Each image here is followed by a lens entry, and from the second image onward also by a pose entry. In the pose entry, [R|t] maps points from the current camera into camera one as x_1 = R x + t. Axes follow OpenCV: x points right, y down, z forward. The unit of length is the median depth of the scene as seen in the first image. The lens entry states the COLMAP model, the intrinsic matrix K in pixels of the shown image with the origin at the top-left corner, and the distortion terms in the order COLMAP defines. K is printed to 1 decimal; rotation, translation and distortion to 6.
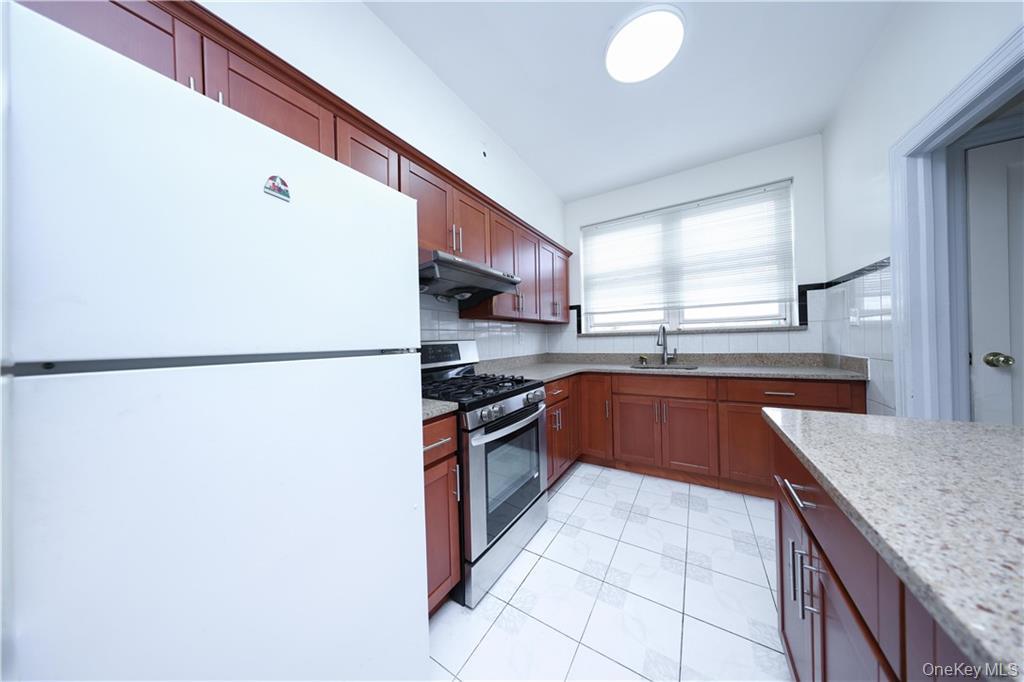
lens RADIAL K [[295.9, 0, 505.9], [0, 295.9, 341.0], [0, 0, 1]] dist [-0.000617, -0.000225]
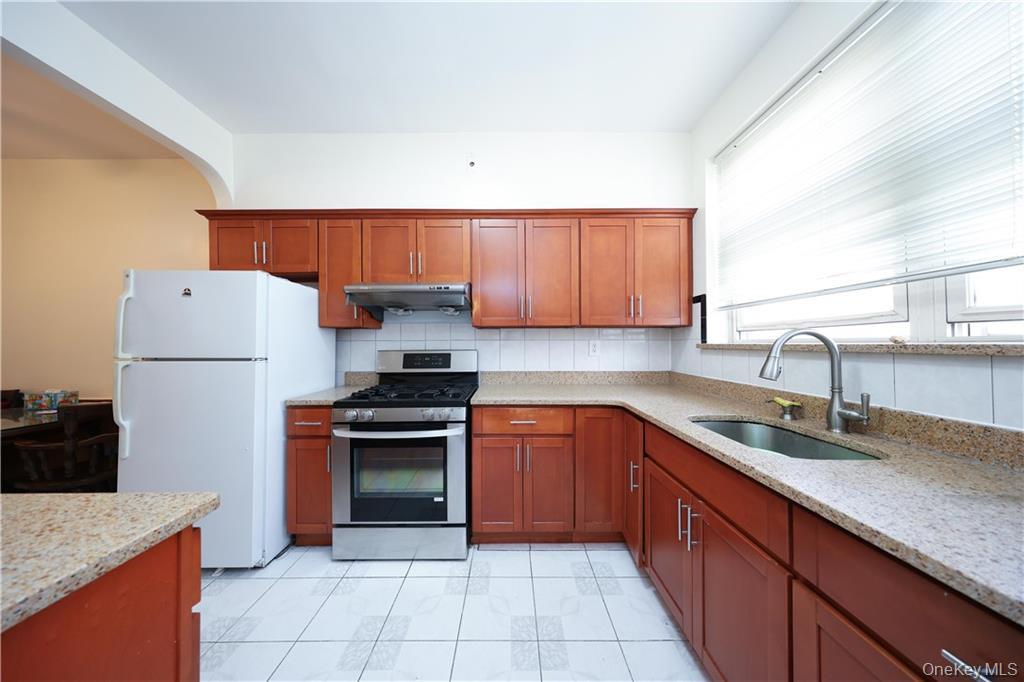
lens RADIAL K [[295.9, 0, 513.2], [0, 295.9, 341.1], [0, 0, 1]] dist [-0.000617, -0.000225]
pose [[0.539312, 0.015560, -0.841962, 0.628894], [-0.012115, 0.999869, 0.010718, -0.035987], [0.842019, 0.004420, 0.539430, 0.434162]]
